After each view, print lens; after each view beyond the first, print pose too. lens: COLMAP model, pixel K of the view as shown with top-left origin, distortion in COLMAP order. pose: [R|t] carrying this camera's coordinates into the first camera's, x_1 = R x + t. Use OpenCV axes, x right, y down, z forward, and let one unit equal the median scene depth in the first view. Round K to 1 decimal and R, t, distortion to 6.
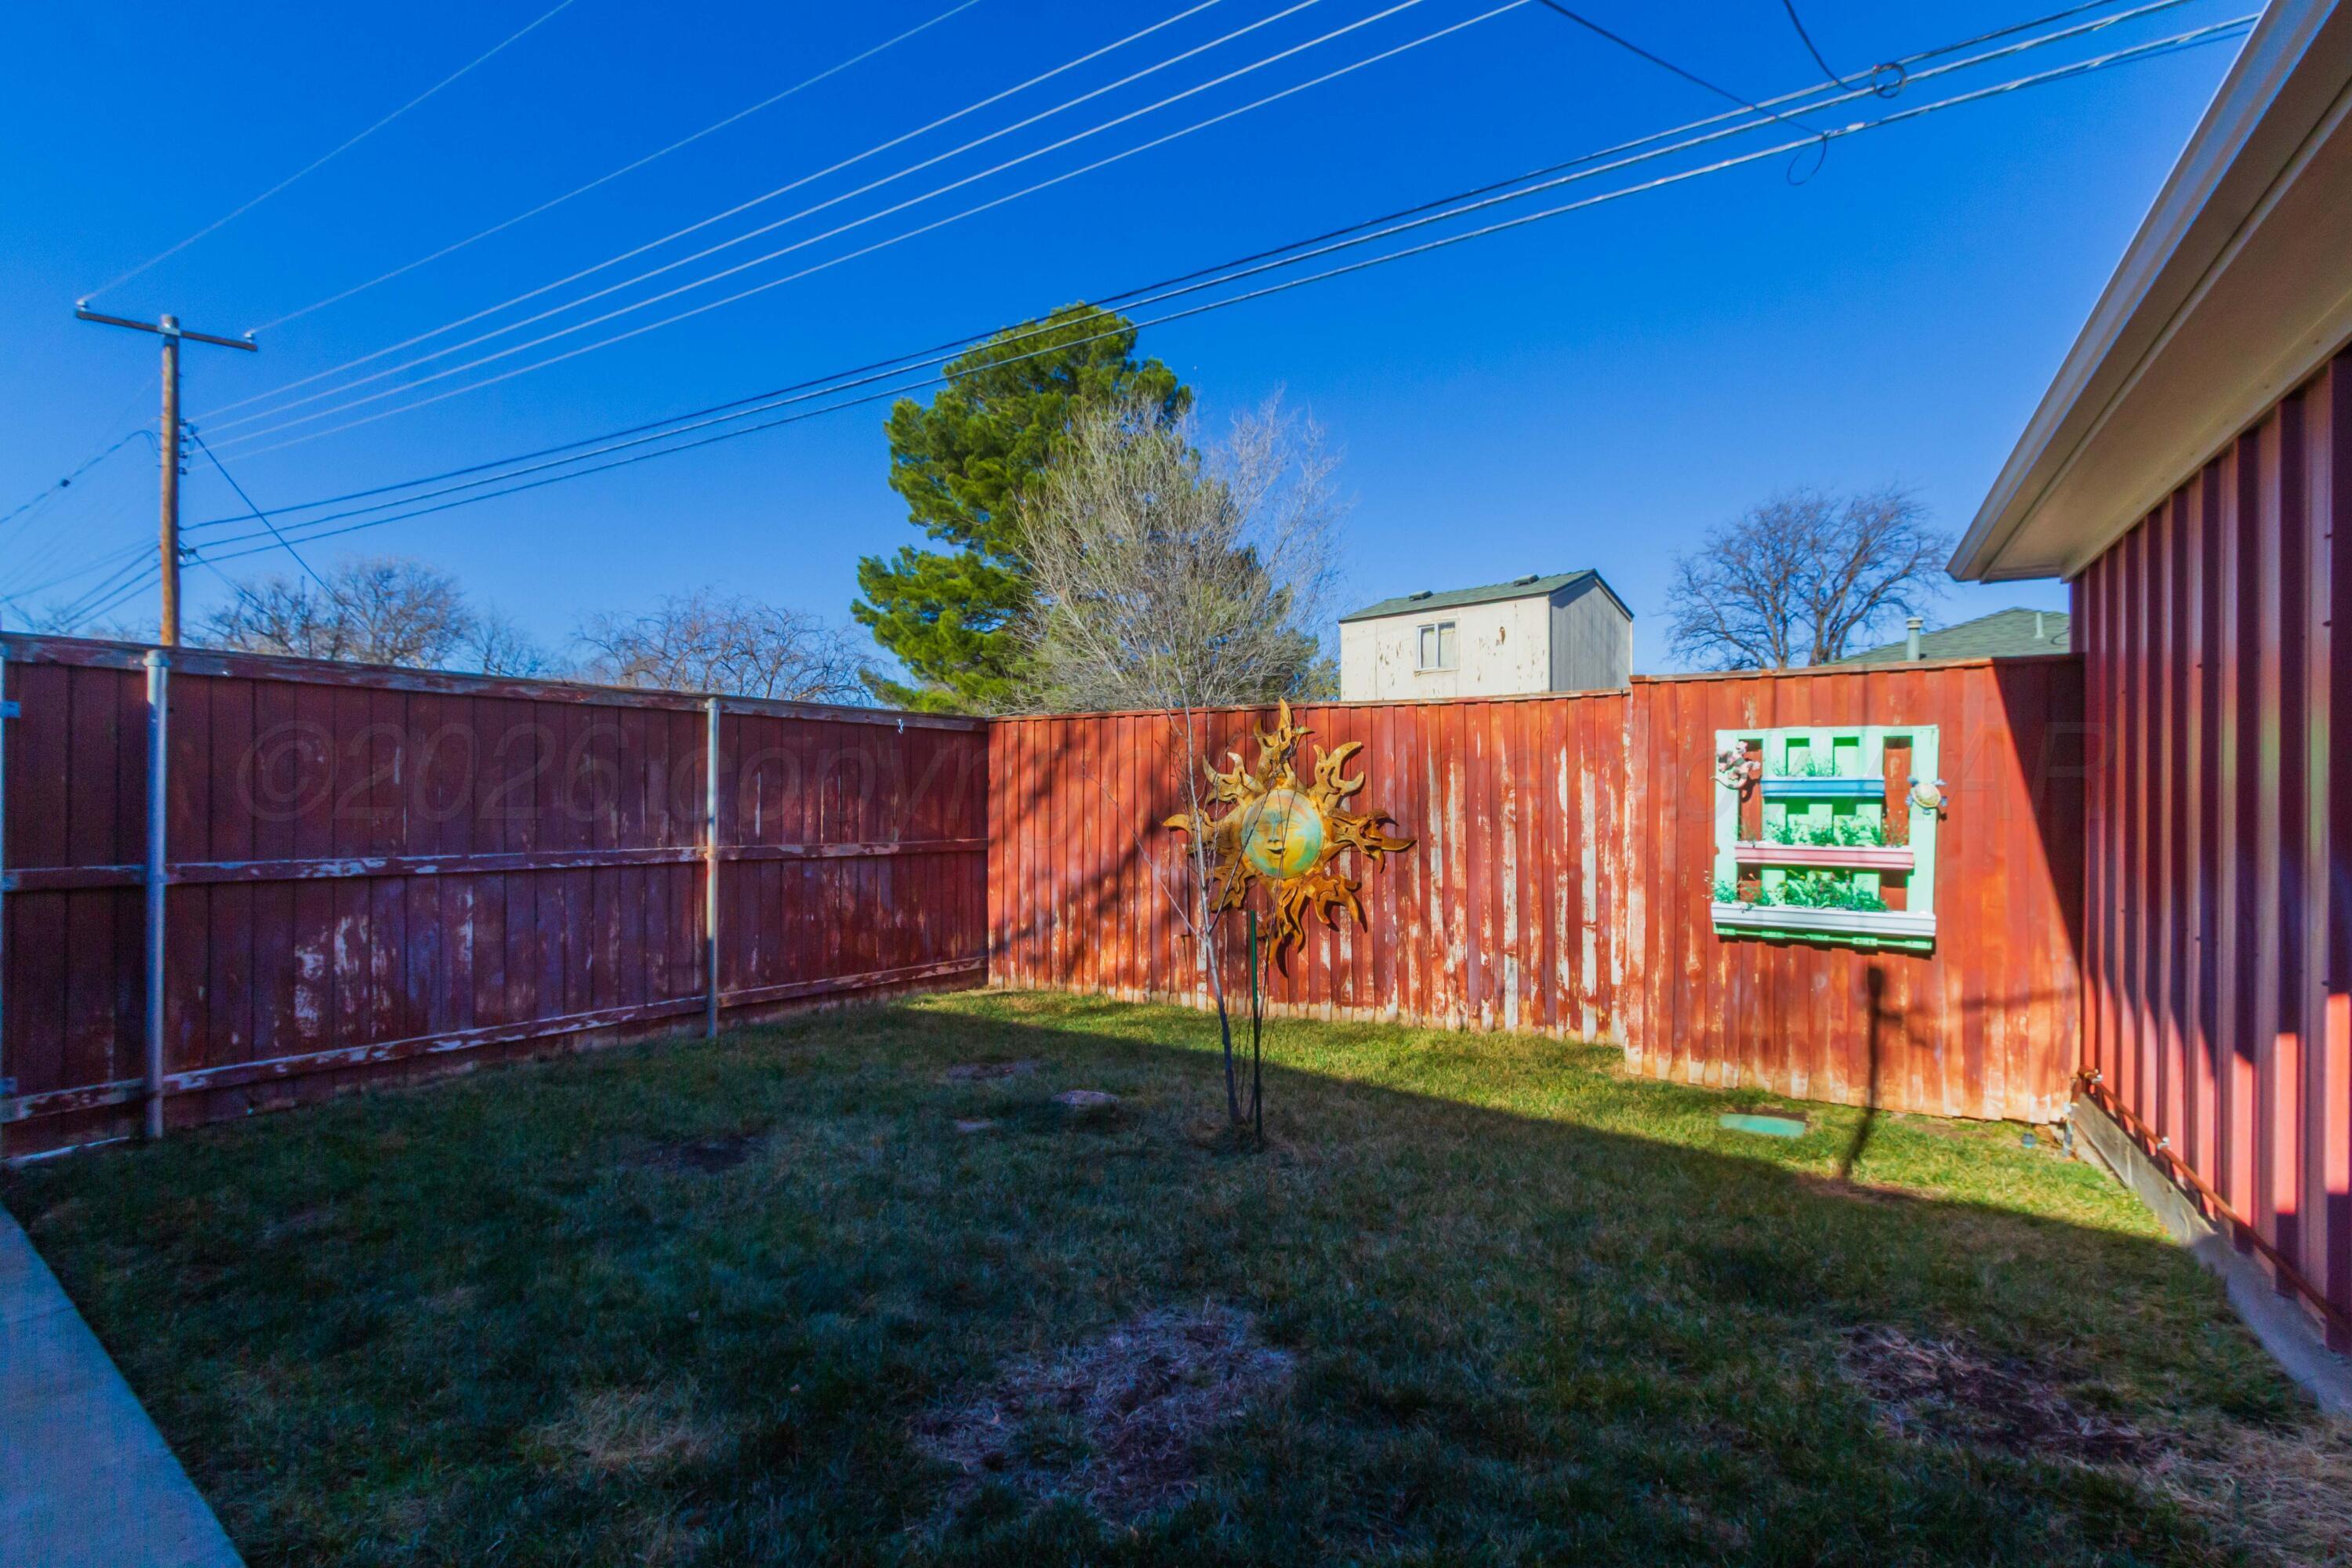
lens RADIAL K [[1050.8, 0, 1180.9], [0, 1050.8, 821.9], [0, 0, 1]] dist [0.001445, -0.000613]
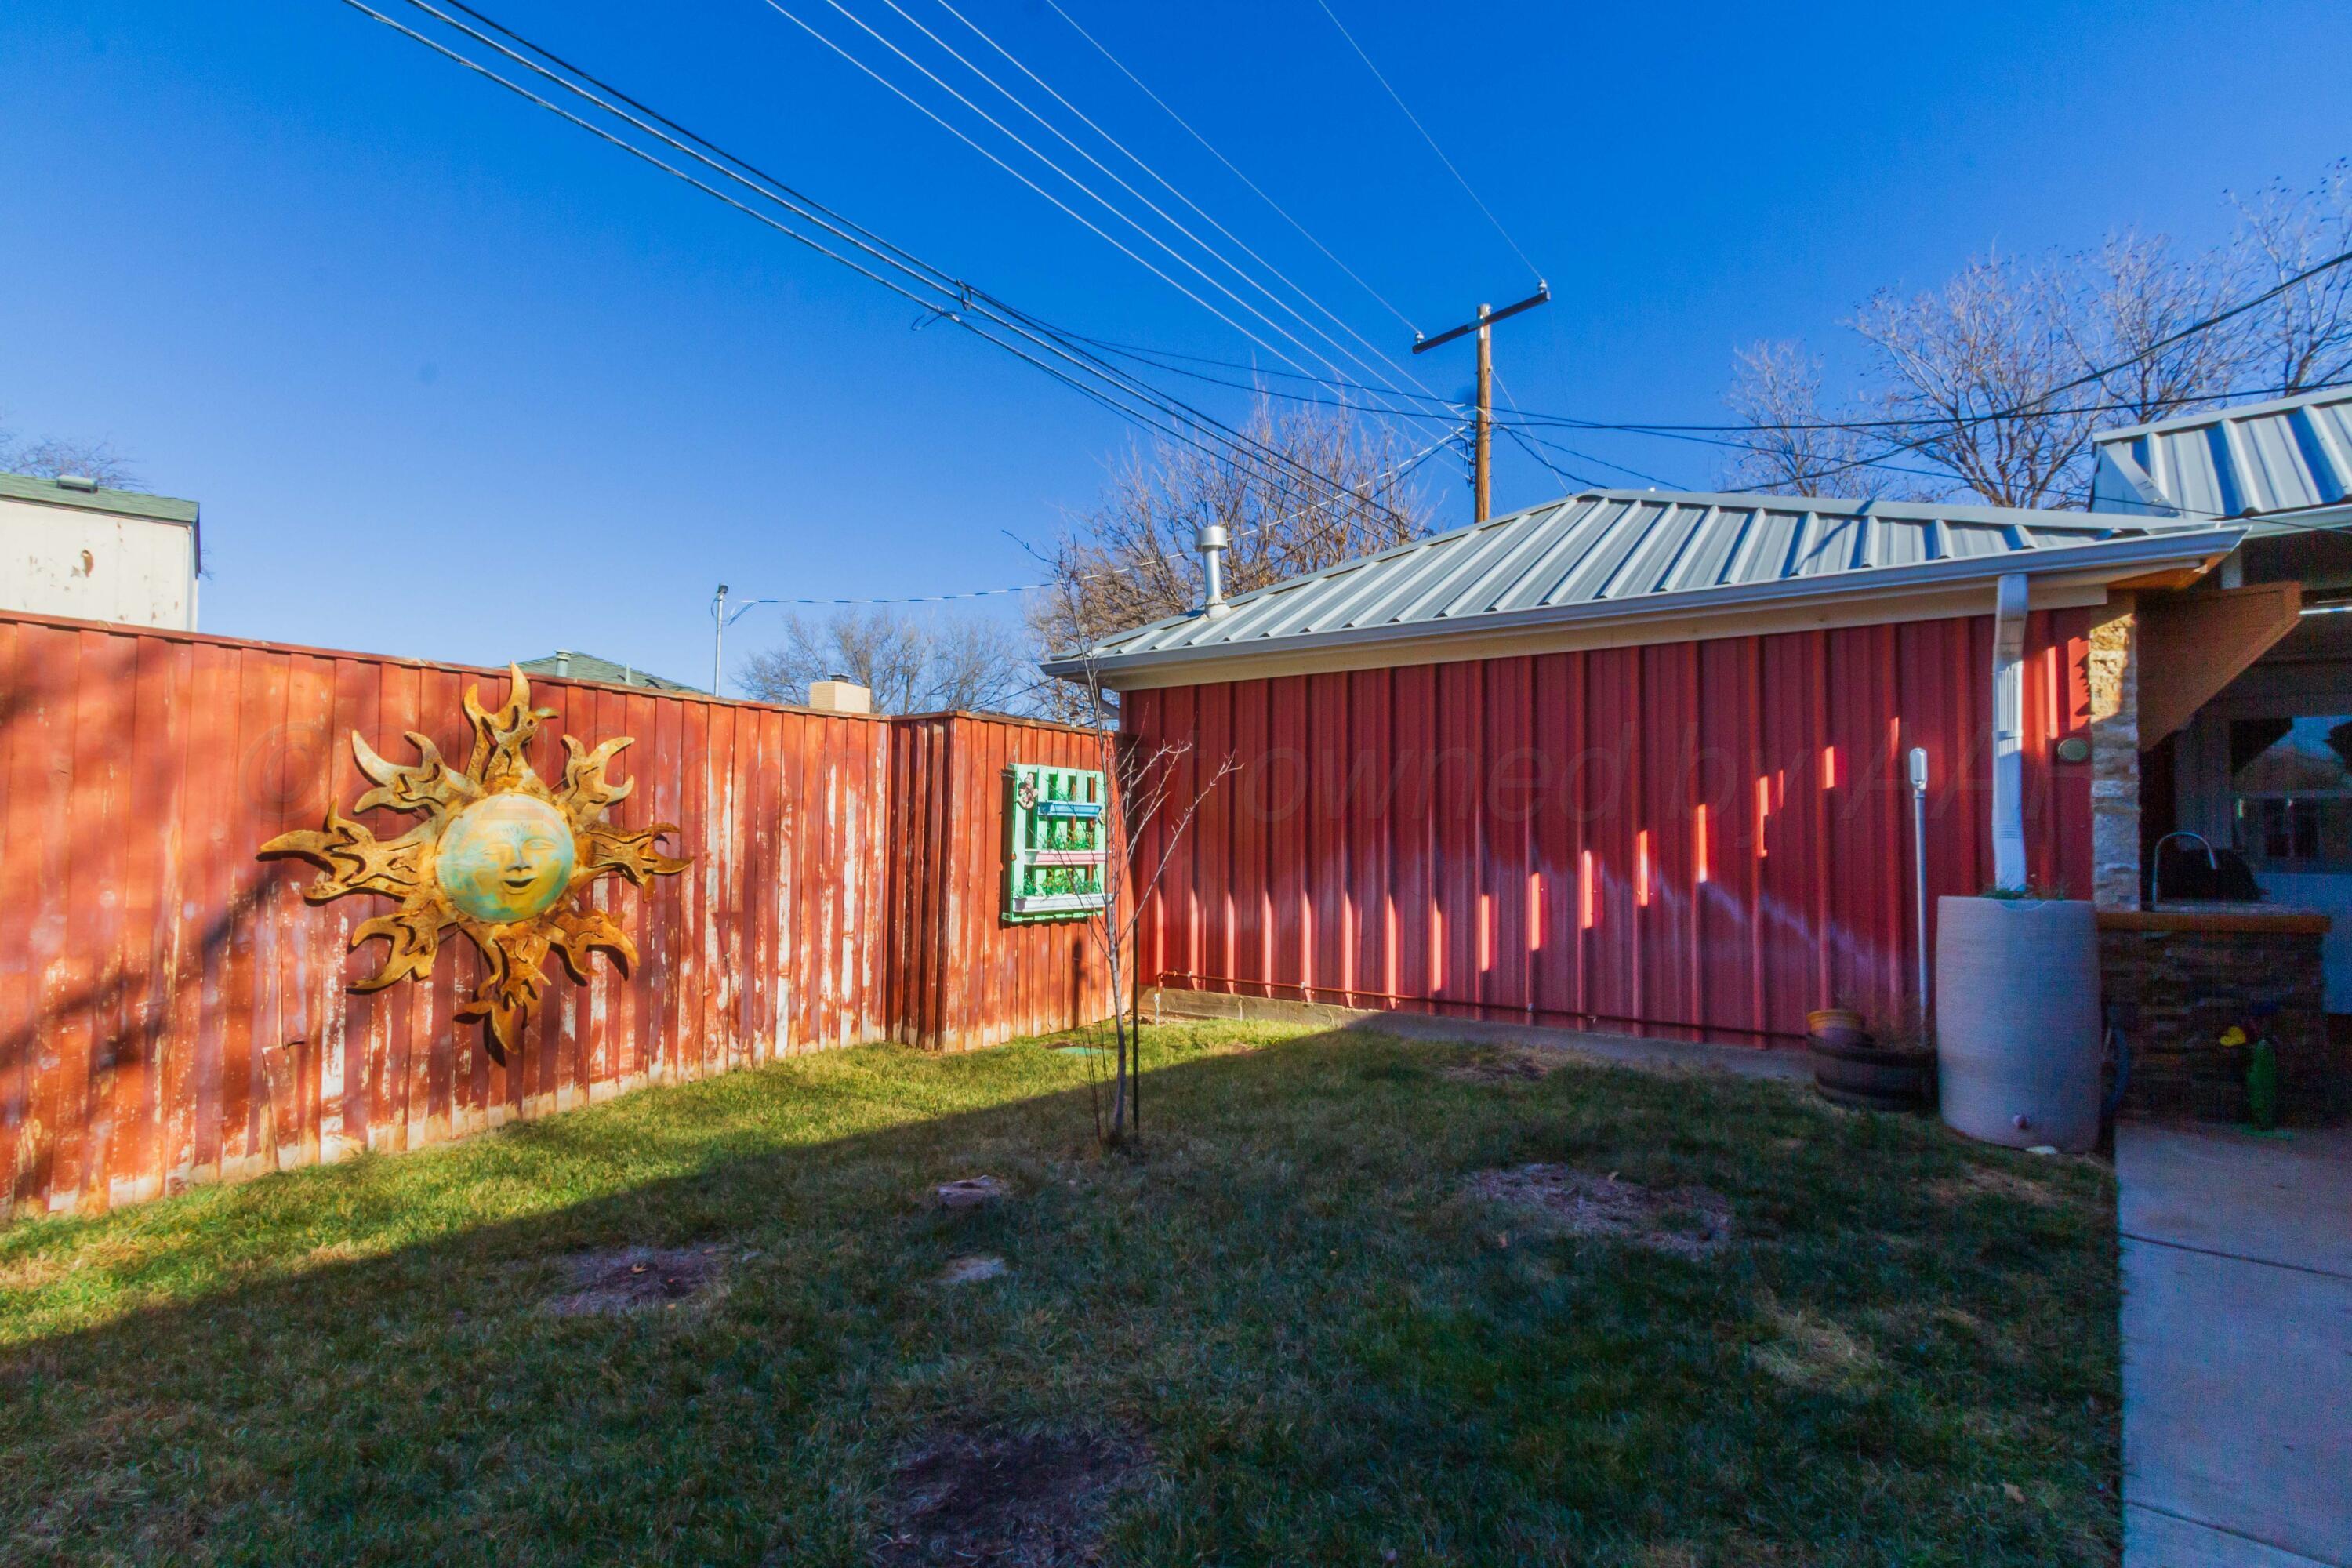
lens RADIAL K [[1050.8, 0, 1180.9], [0, 1050.8, 821.9], [0, 0, 1]] dist [0.001445, -0.000613]
pose [[0.088416, 0.011250, 0.996020, -0.614413], [0.014470, 0.999816, -0.012577, 0.003126], [-0.995979, 0.015524, 0.088237, 0.556824]]
